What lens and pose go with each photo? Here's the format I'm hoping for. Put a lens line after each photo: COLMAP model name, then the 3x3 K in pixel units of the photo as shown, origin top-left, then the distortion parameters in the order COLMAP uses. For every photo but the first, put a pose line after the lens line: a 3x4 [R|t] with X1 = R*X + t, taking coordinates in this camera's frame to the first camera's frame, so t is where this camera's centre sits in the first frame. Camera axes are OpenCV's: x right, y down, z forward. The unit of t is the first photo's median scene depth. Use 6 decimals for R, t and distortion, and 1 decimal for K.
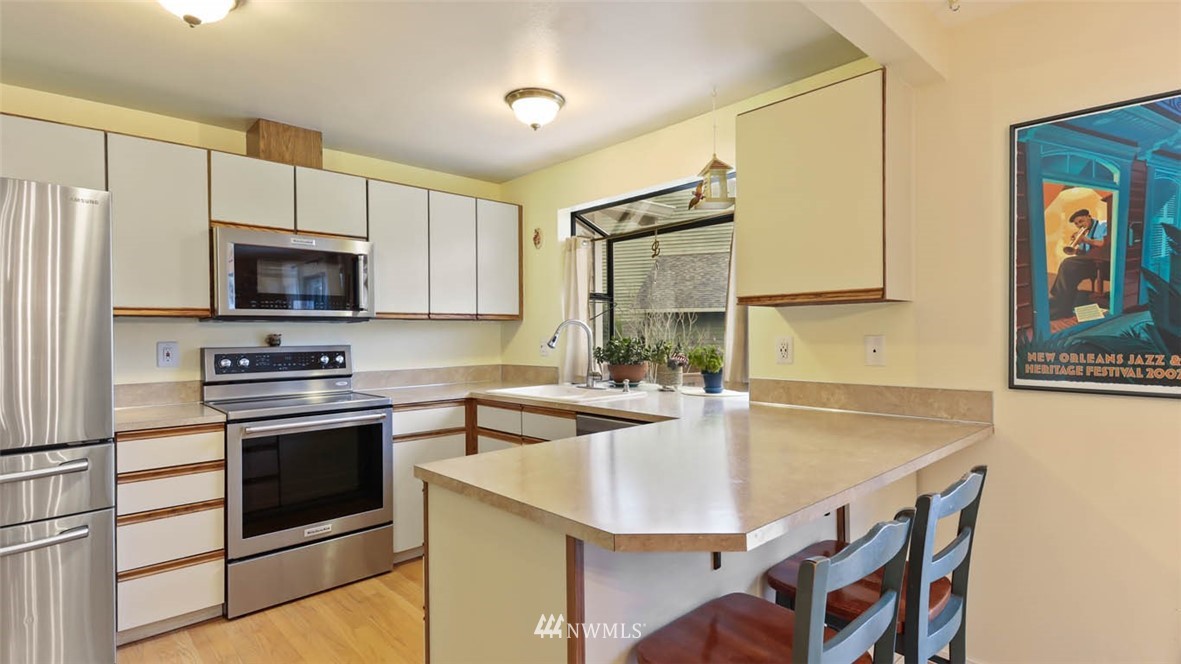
lens RADIAL K [[595.3, 0, 638.1], [0, 595.3, 336.0], [0, 0, 1]] dist [-0.015107, 0.000529]
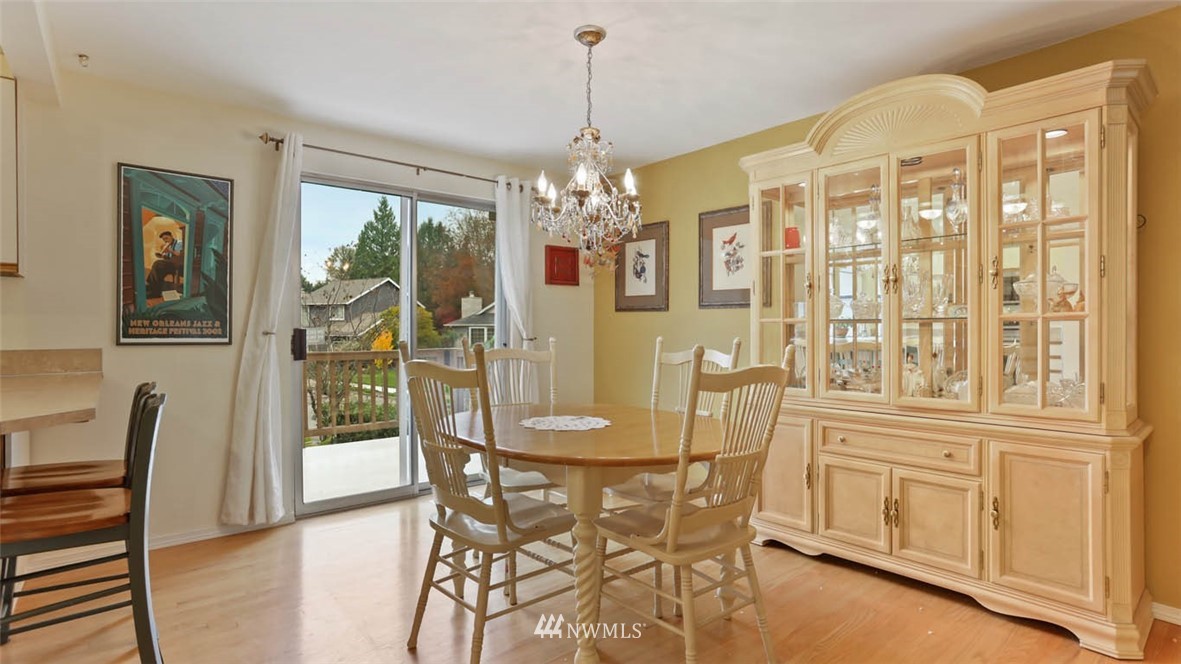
lens RADIAL K [[575.0, 0, 554.4], [0, 575.0, 328.3], [0, 0, 1]] dist [0.001736, 0.000196]
pose [[0.131742, 0.010607, 0.991227, -0.470014], [0.004432, 0.999926, -0.011289, 0.051794], [-0.991274, 0.005880, 0.131685, -0.179624]]
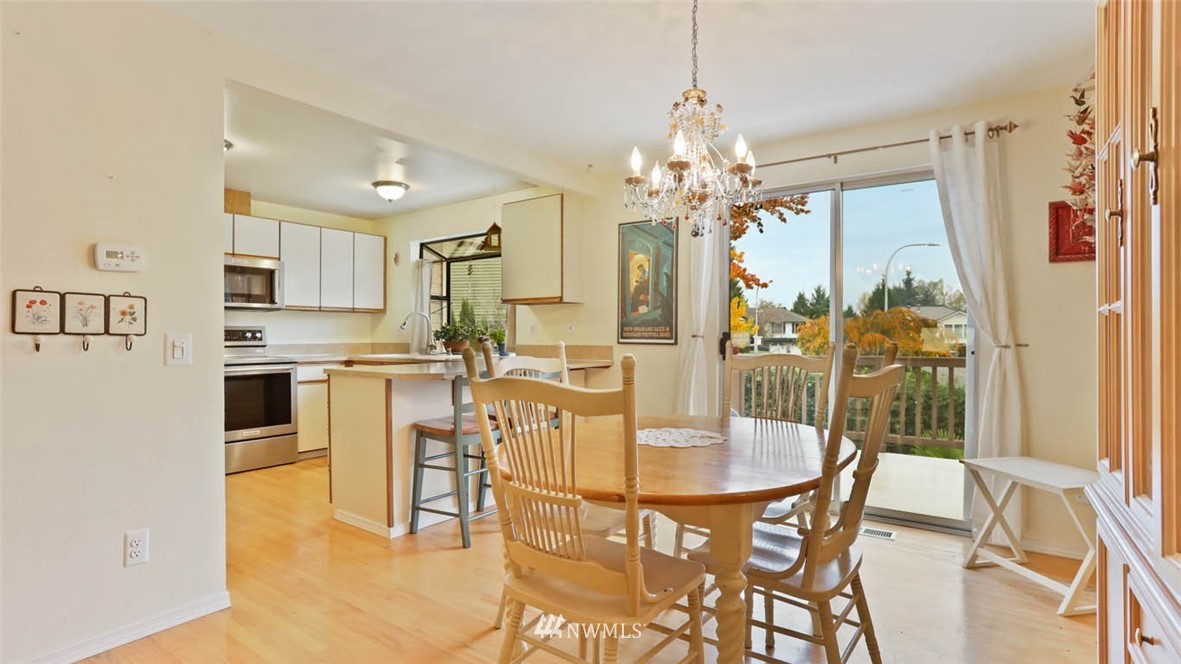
lens RADIAL K [[553.6, 0, 650.3], [0, 553.6, 332.3], [0, 0, 1]] dist [-0.029112, 0.000023]
pose [[0.973333, 0.005647, 0.229329, 0.210171], [-0.004056, 0.999964, -0.007411, 0.046883], [-0.229362, 0.006284, 0.973321, -0.775581]]
